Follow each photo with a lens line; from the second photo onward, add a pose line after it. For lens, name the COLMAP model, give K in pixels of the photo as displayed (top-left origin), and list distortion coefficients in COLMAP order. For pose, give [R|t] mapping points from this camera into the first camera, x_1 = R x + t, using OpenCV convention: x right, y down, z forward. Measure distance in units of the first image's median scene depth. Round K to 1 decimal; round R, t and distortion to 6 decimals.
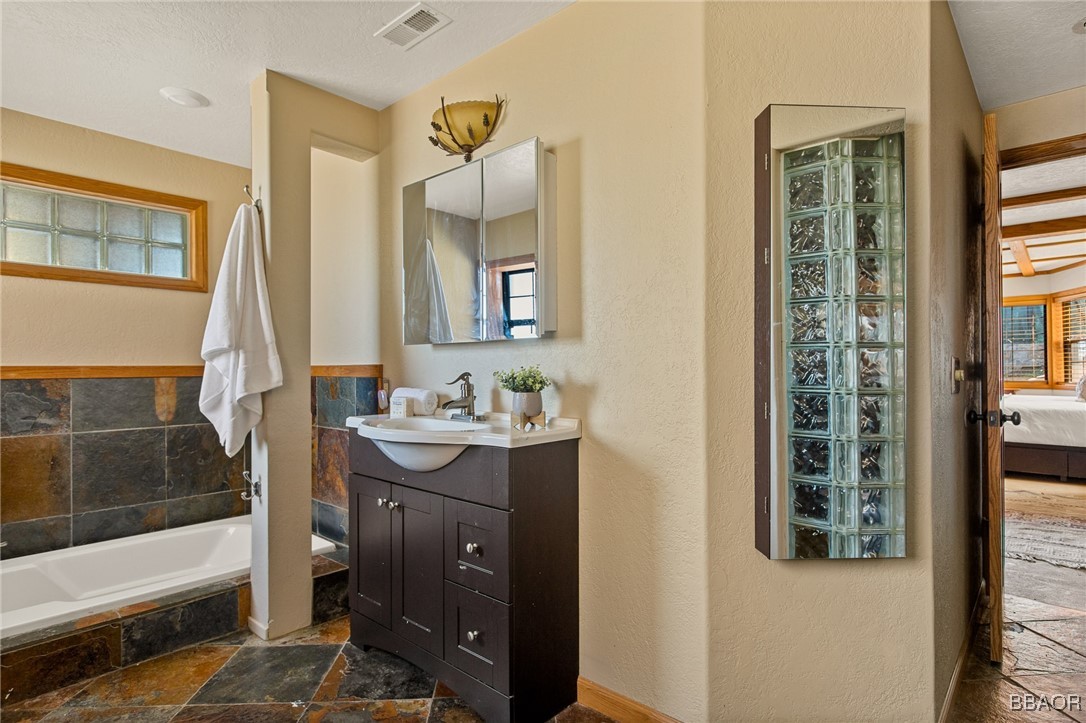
lens RADIAL K [[594.1, 0, 541.3], [0, 594.1, 361.4], [0, 0, 1]] dist [0.006055, -0.001509]
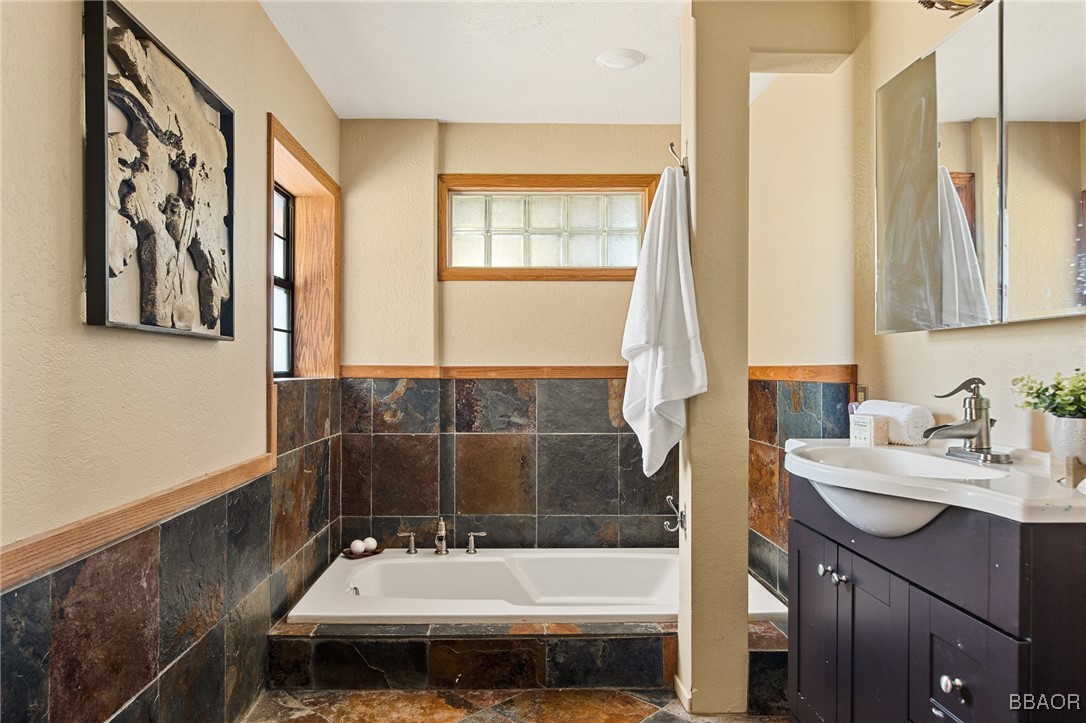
lens RADIAL K [[720.5, 0, 541.2], [0, 720.5, 367.5], [0, 0, 1]] dist [0.002081, -0.002730]
pose [[0.666111, 0.002364, -0.745849, 0.119416], [0.005850, 0.999948, 0.008395, -0.000187], [0.745829, -0.009955, 0.666063, 0.214062]]
